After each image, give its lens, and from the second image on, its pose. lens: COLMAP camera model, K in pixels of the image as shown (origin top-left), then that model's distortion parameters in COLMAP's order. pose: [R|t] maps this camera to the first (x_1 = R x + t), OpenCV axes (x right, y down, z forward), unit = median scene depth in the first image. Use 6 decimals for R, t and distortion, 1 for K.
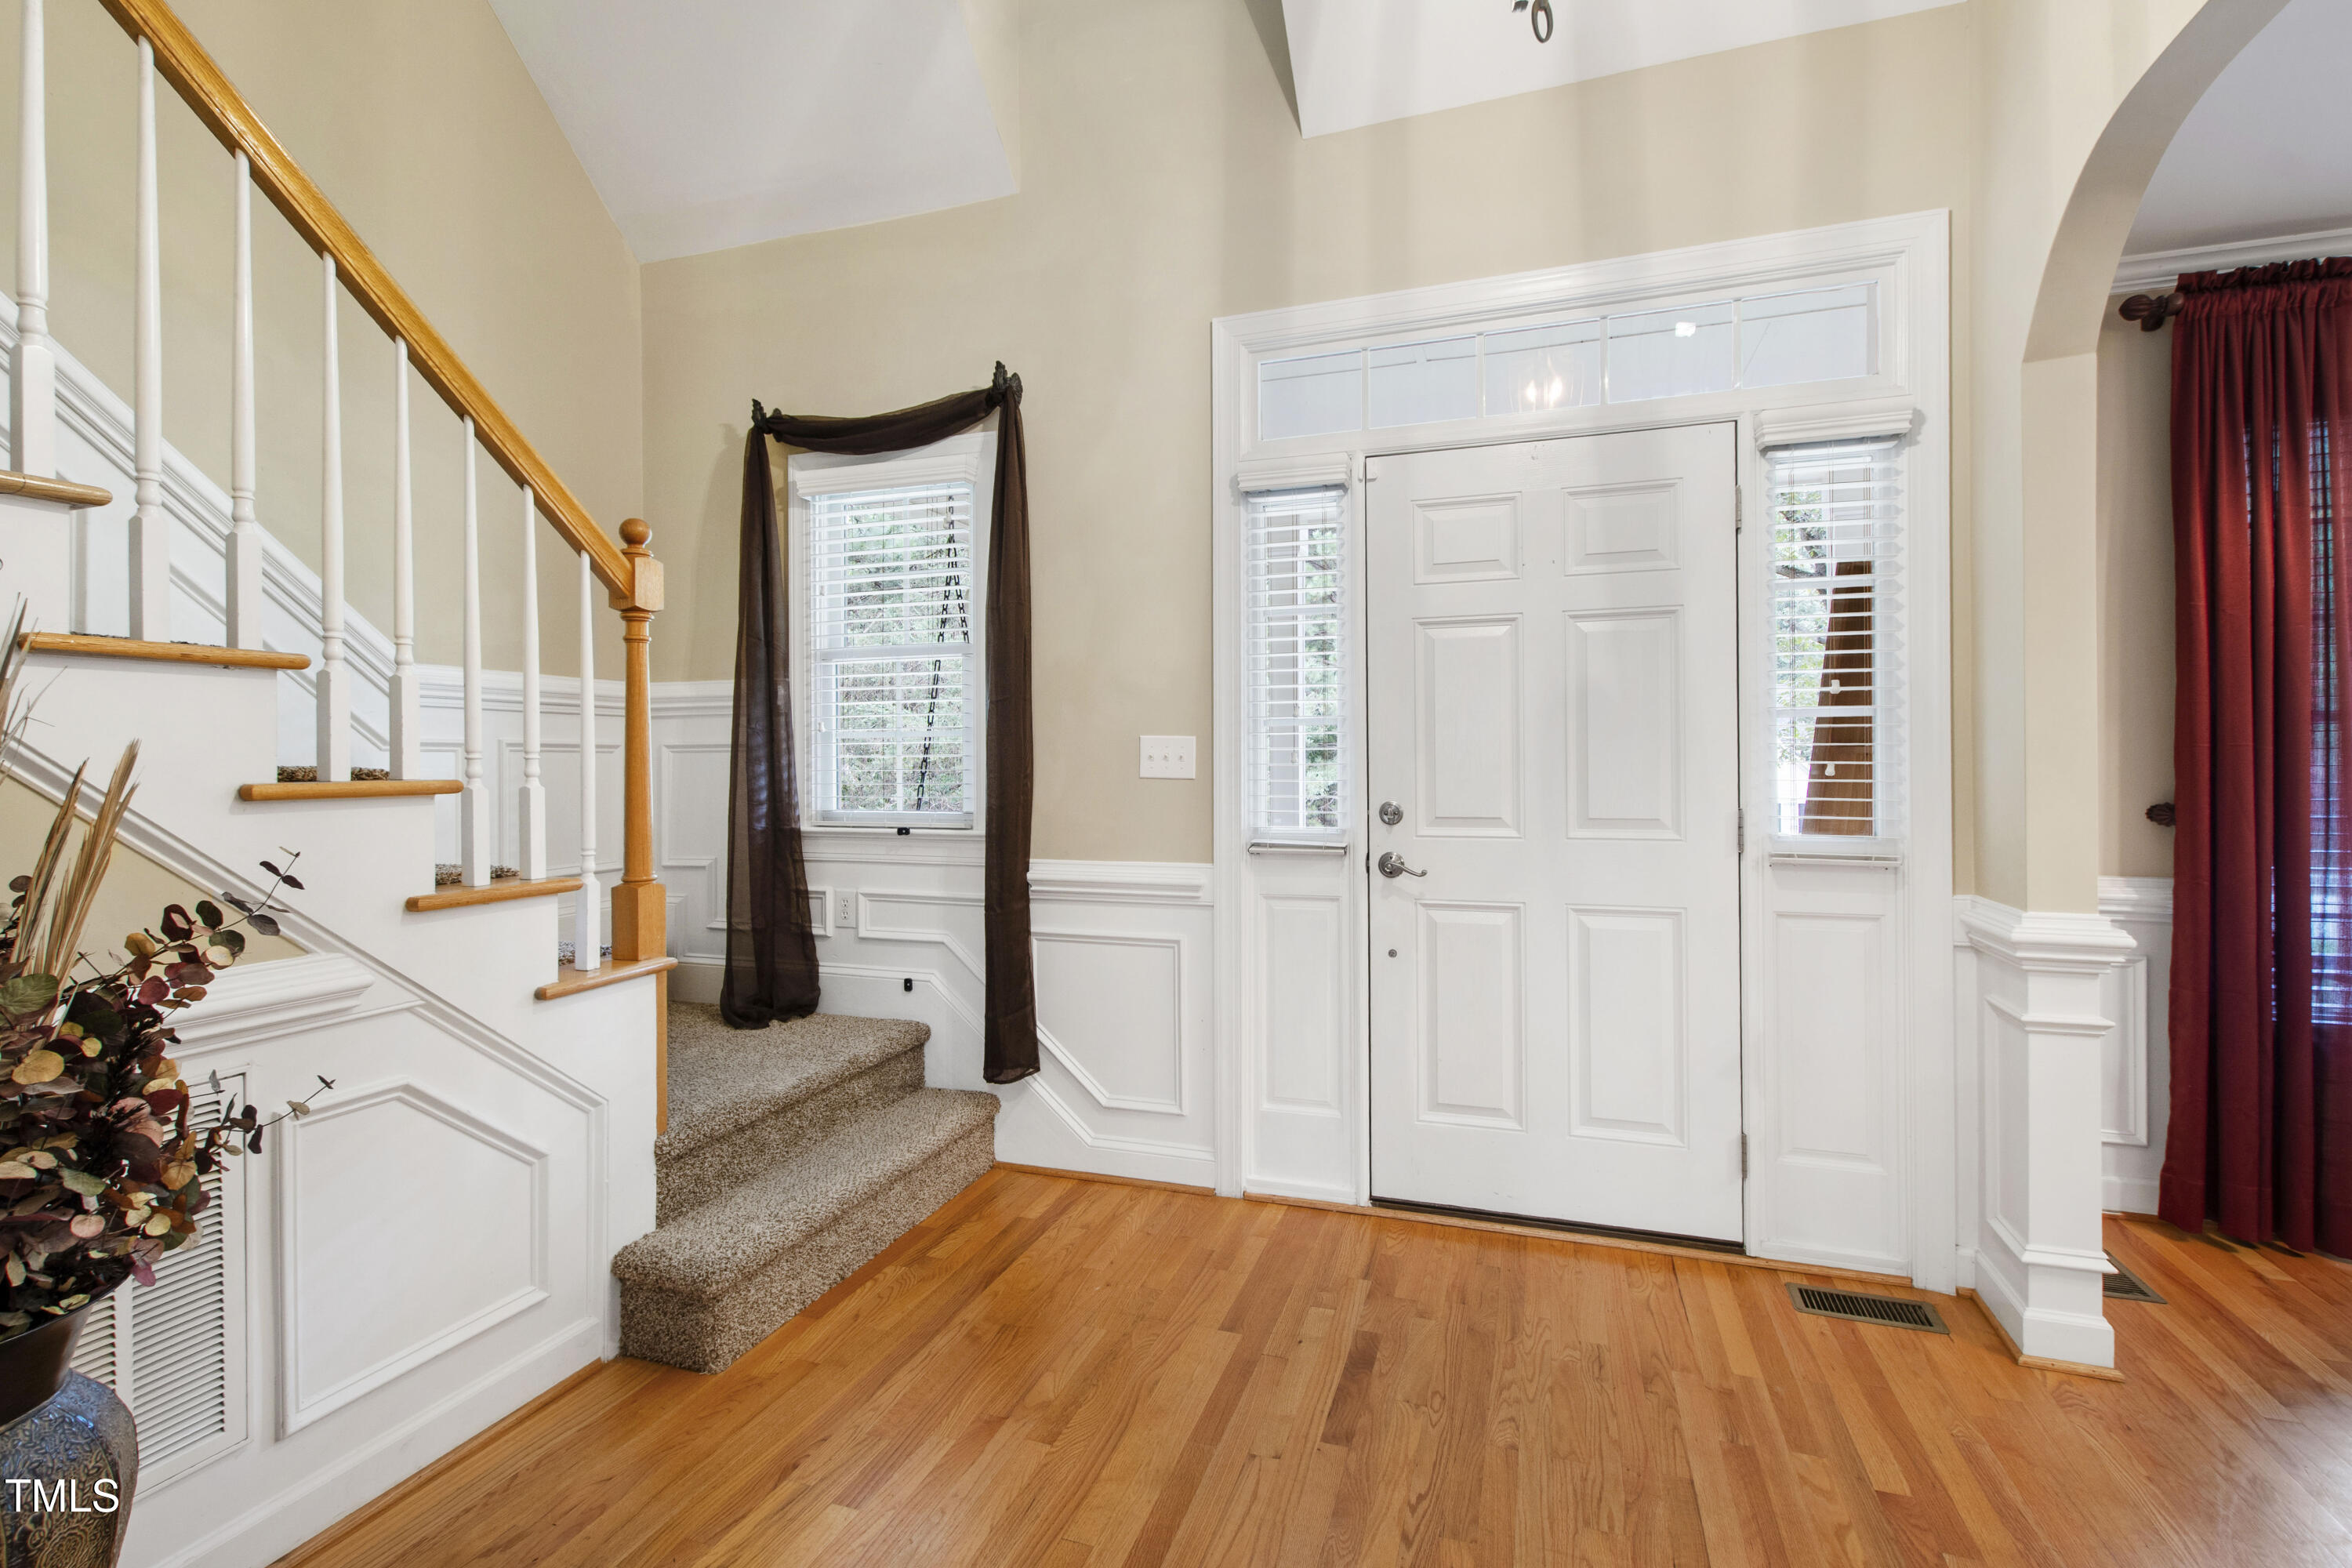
lens RADIAL K [[1015.1, 0, 1188.6], [0, 1015.1, 778.1], [0, 0, 1]] dist [-0.001189, -0.000365]
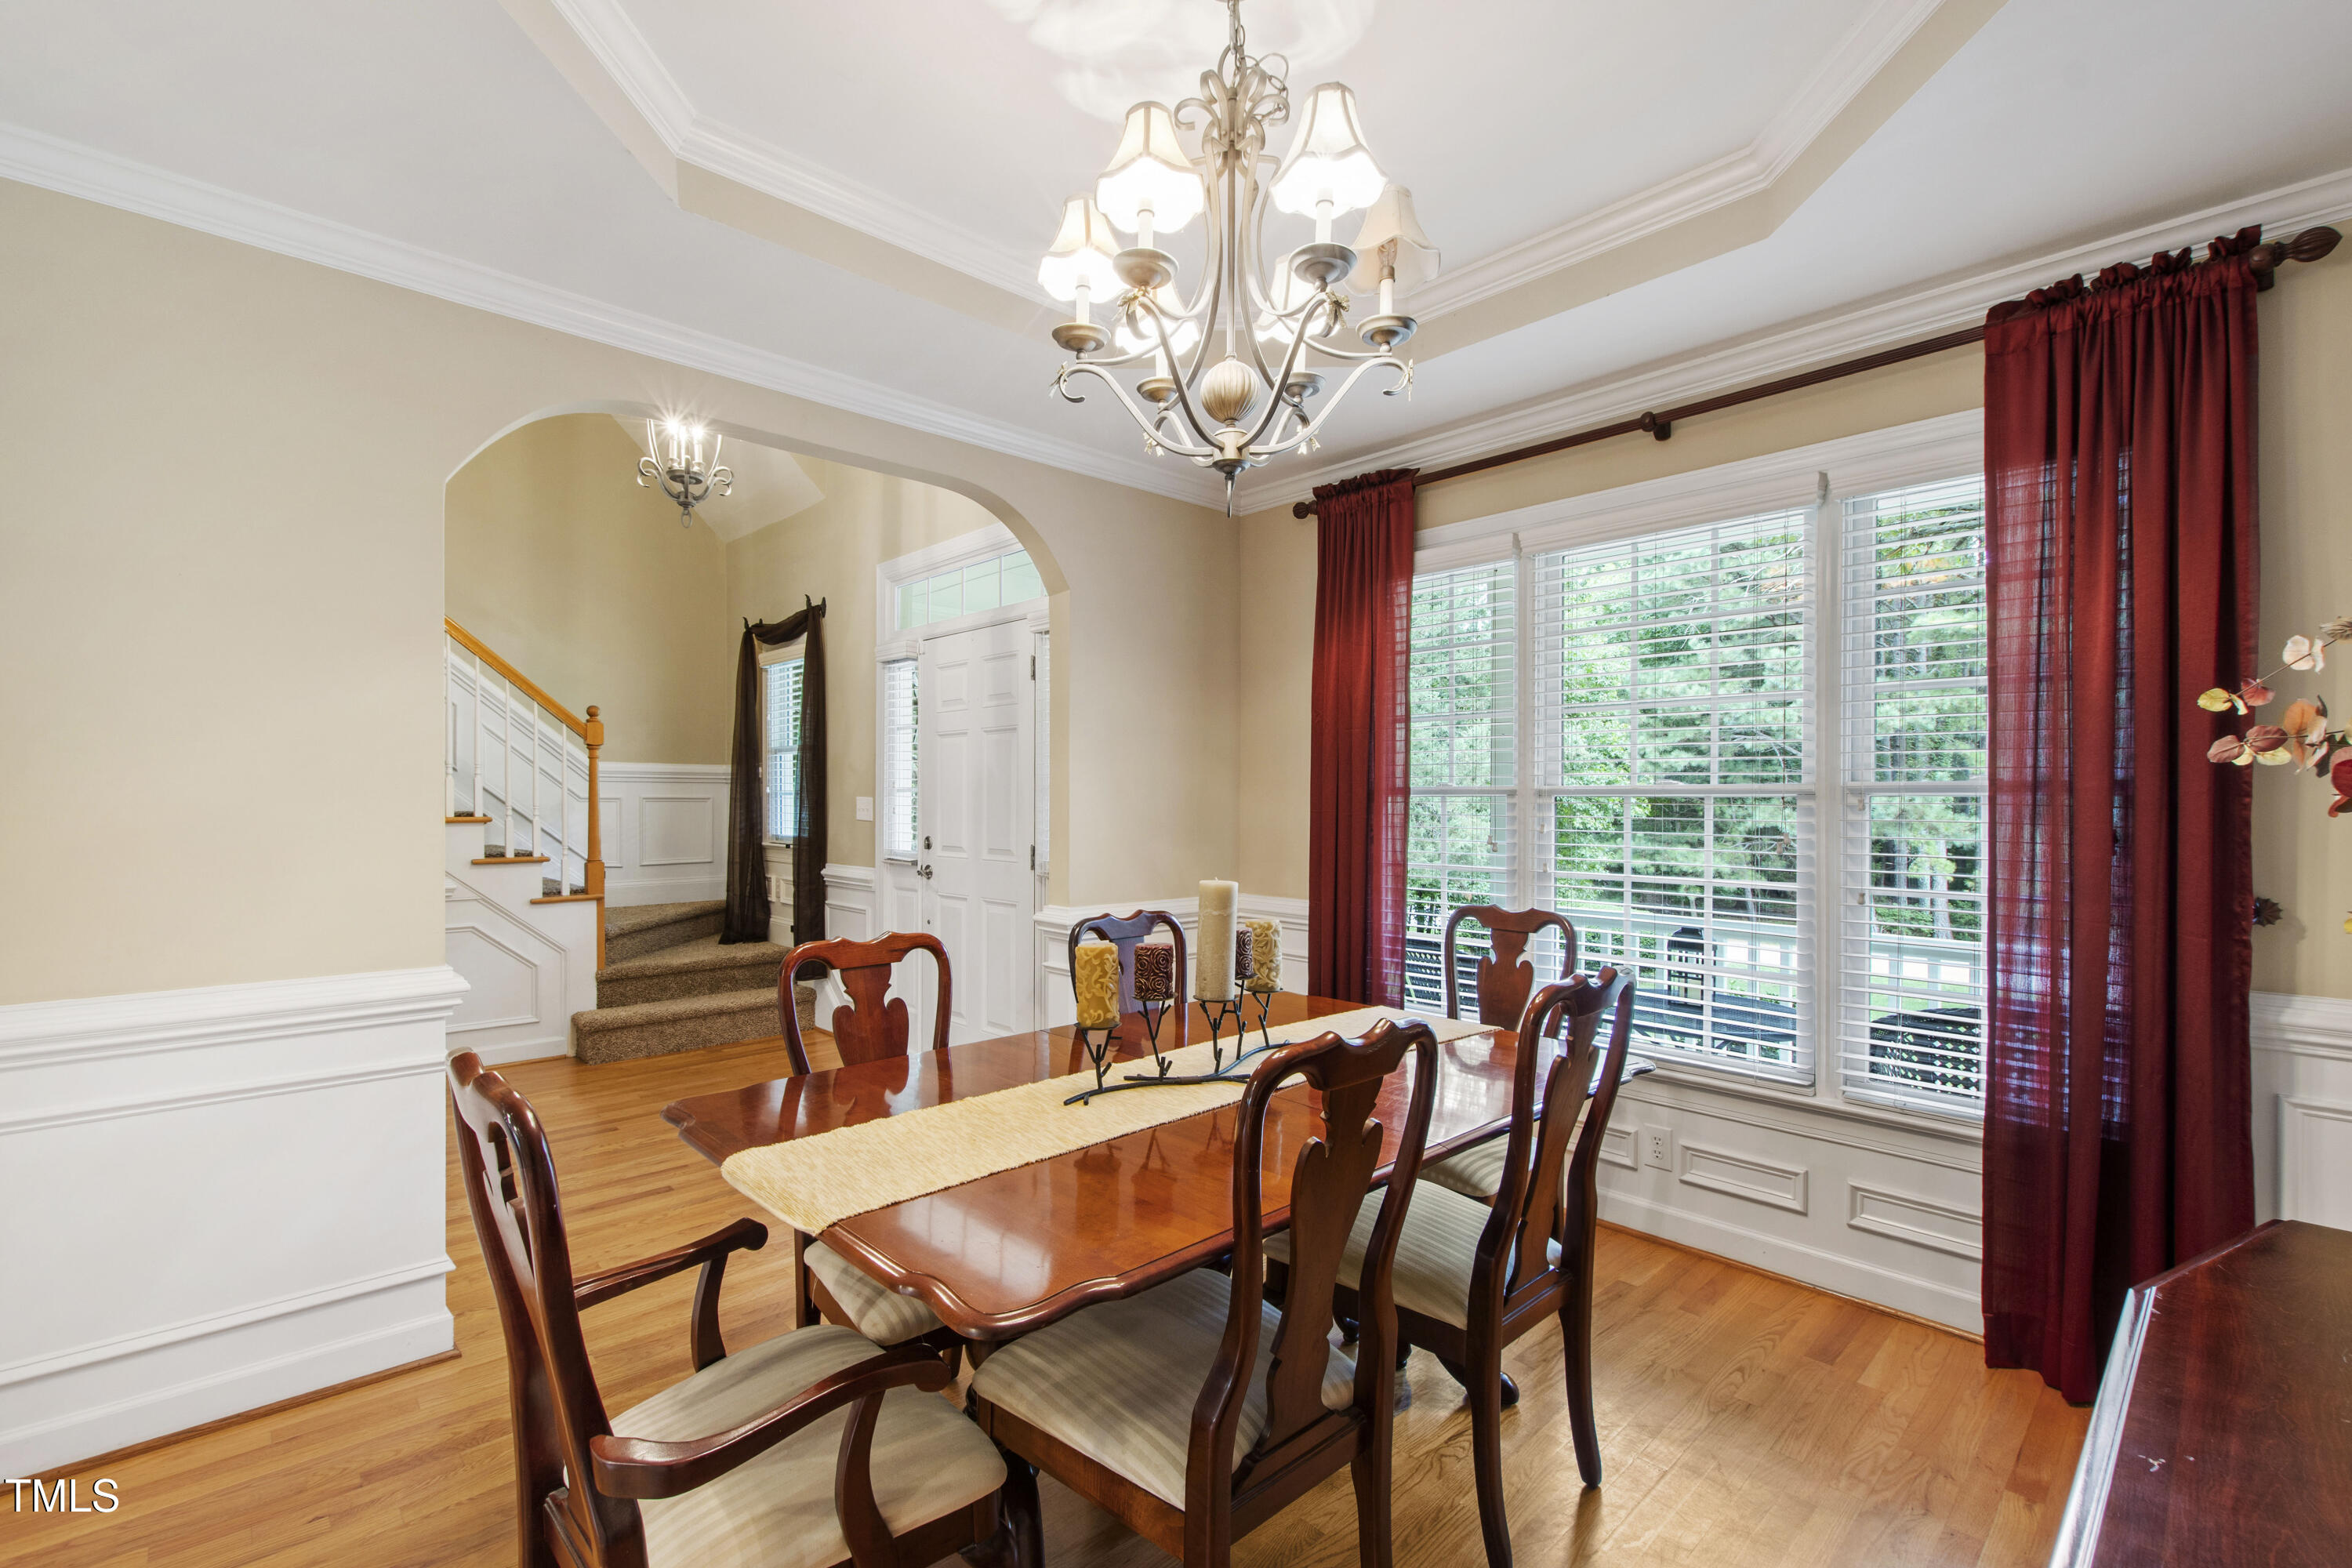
lens RADIAL K [[1015.1, 0, 1173.0], [0, 1015.1, 792.1], [0, 0, 1]] dist [-0.001189, -0.000365]
pose [[0.880605, 0.003968, -0.473834, 1.594009], [-0.008929, 0.999926, -0.008222, -0.047828], [0.473767, 0.011471, 0.880576, -0.403125]]
